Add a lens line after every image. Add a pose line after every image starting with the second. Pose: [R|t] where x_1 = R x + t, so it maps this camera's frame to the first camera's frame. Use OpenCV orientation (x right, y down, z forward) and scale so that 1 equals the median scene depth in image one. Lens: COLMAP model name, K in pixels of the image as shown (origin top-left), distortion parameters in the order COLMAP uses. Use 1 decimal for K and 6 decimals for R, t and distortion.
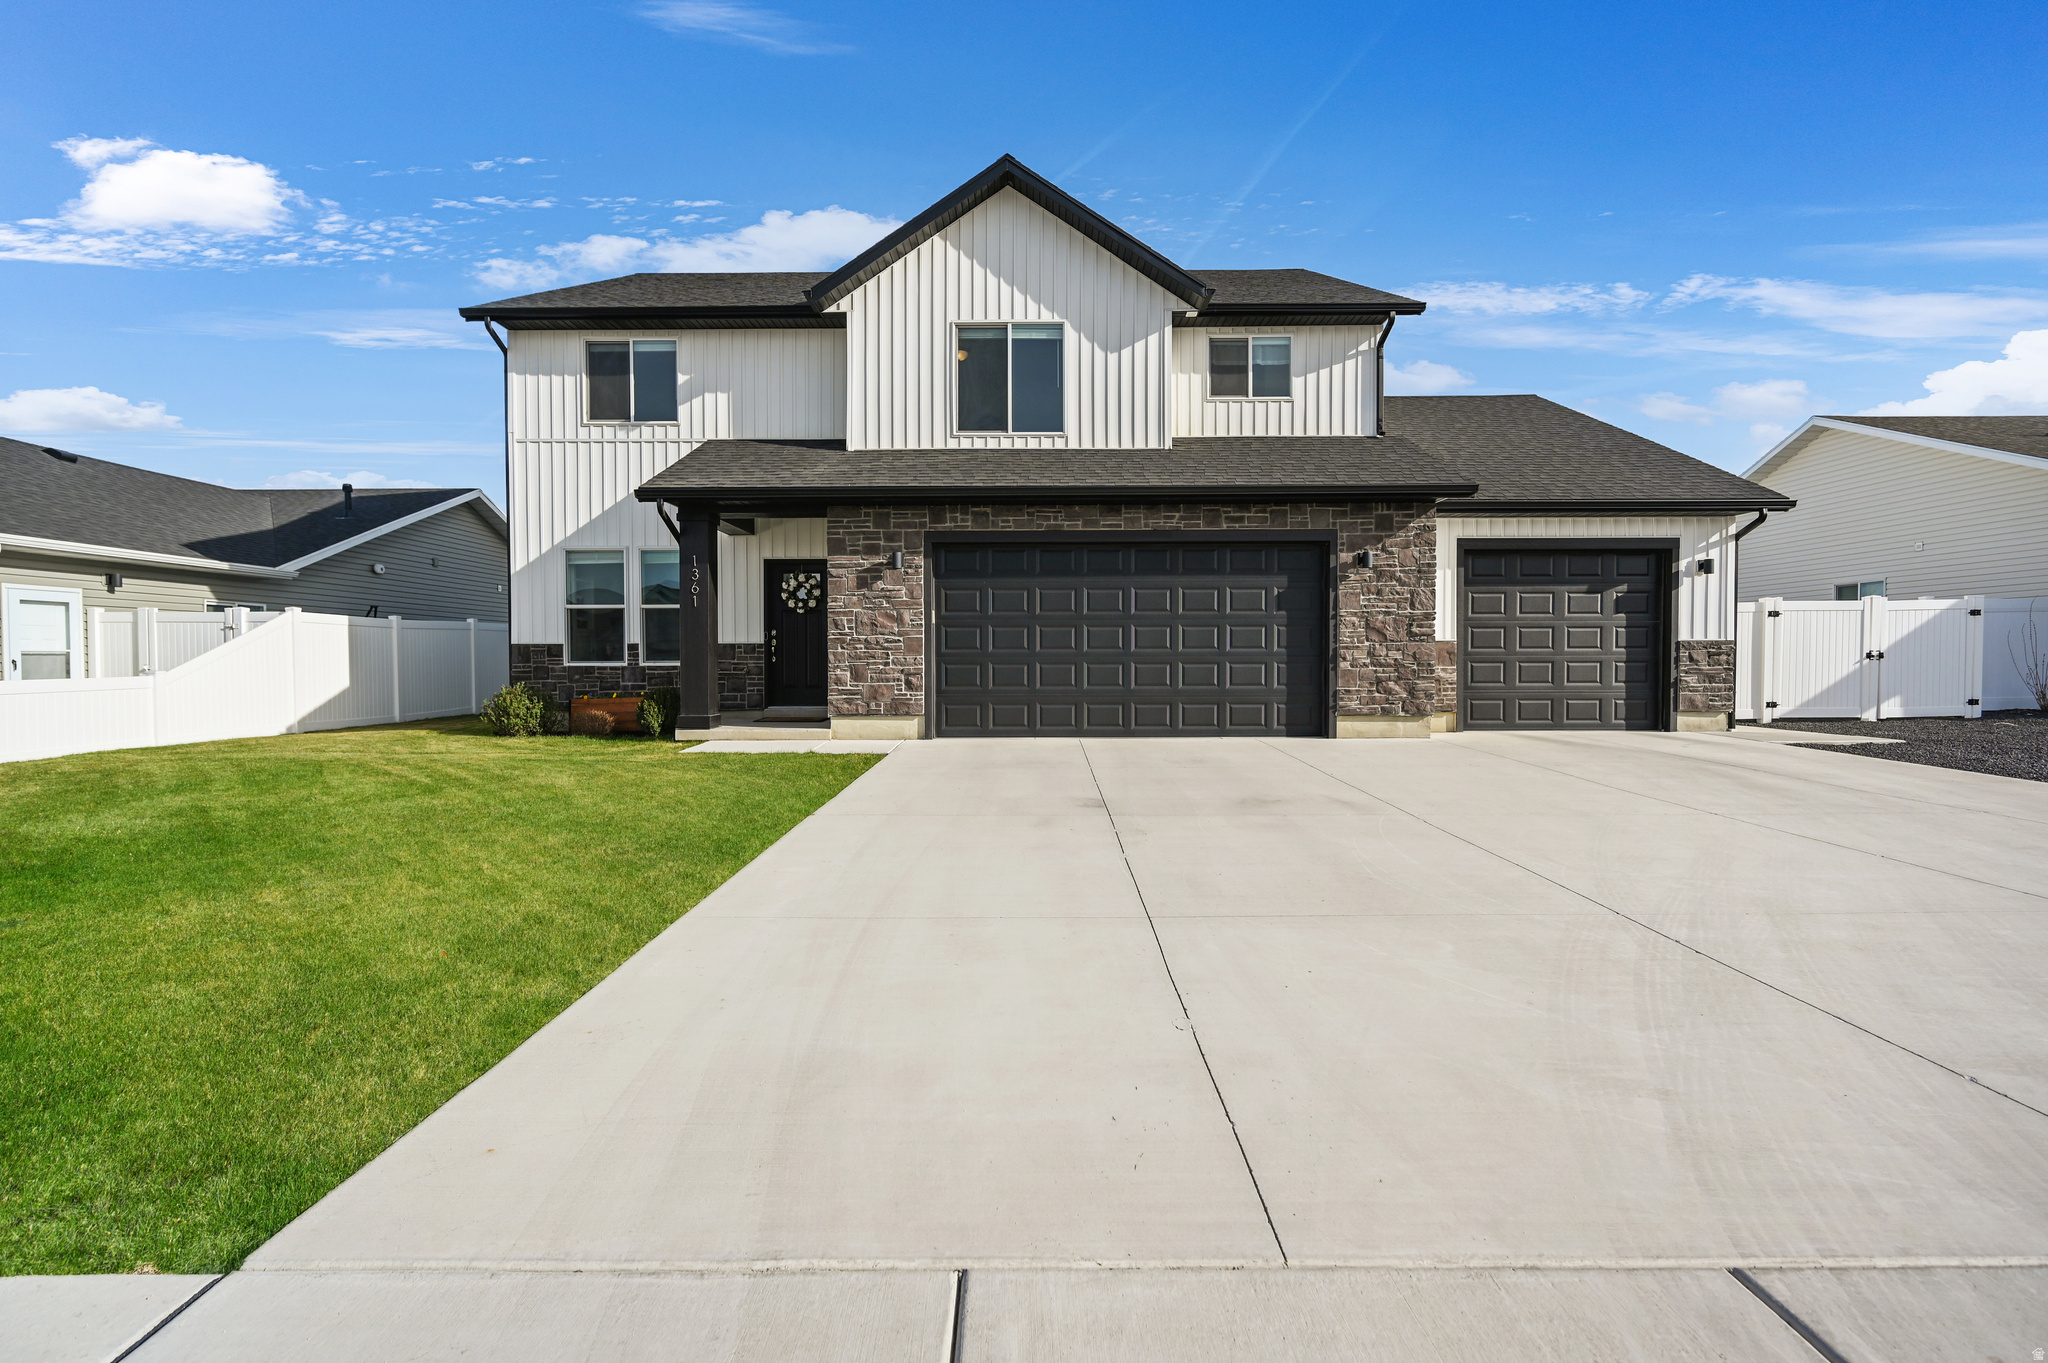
lens RADIAL K [[919.8, 0, 1024.0], [0, 919.8, 681.5], [0, 0, 1]] dist [-0.001918, 0.000218]
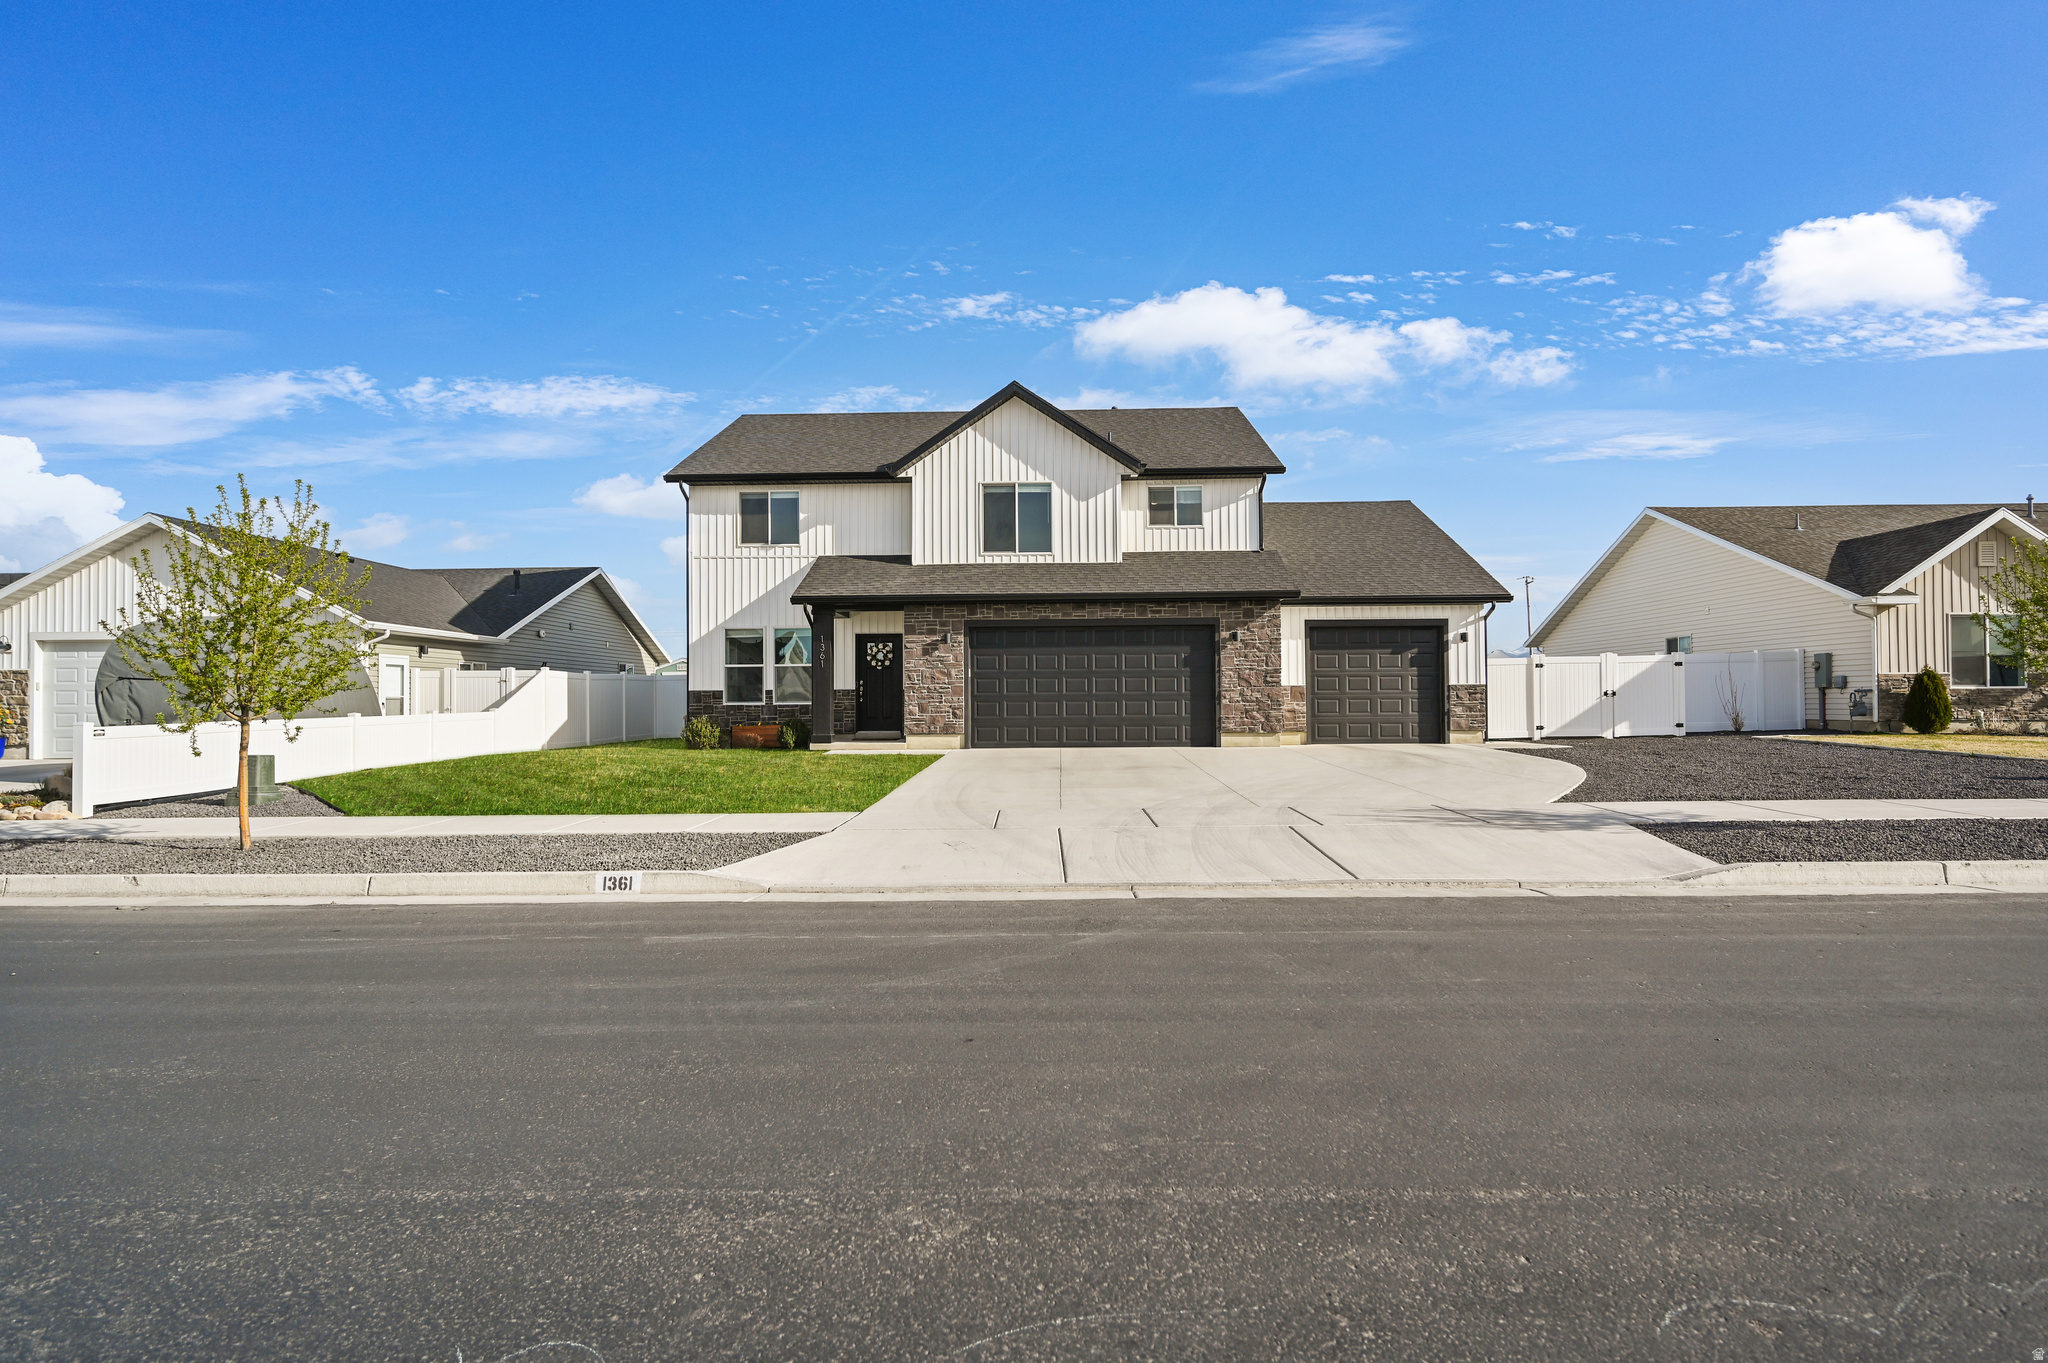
lens RADIAL K [[1053.5, 0, 1024.0], [0, 1053.5, 681.5], [0, 0, 1]] dist [-0.000350, -0.000227]
pose [[0.999785, -0.005255, -0.020074, 0.030725], [0.004374, 0.999037, -0.043660, 0.023652], [0.020284, 0.043563, 0.998845, -0.764388]]
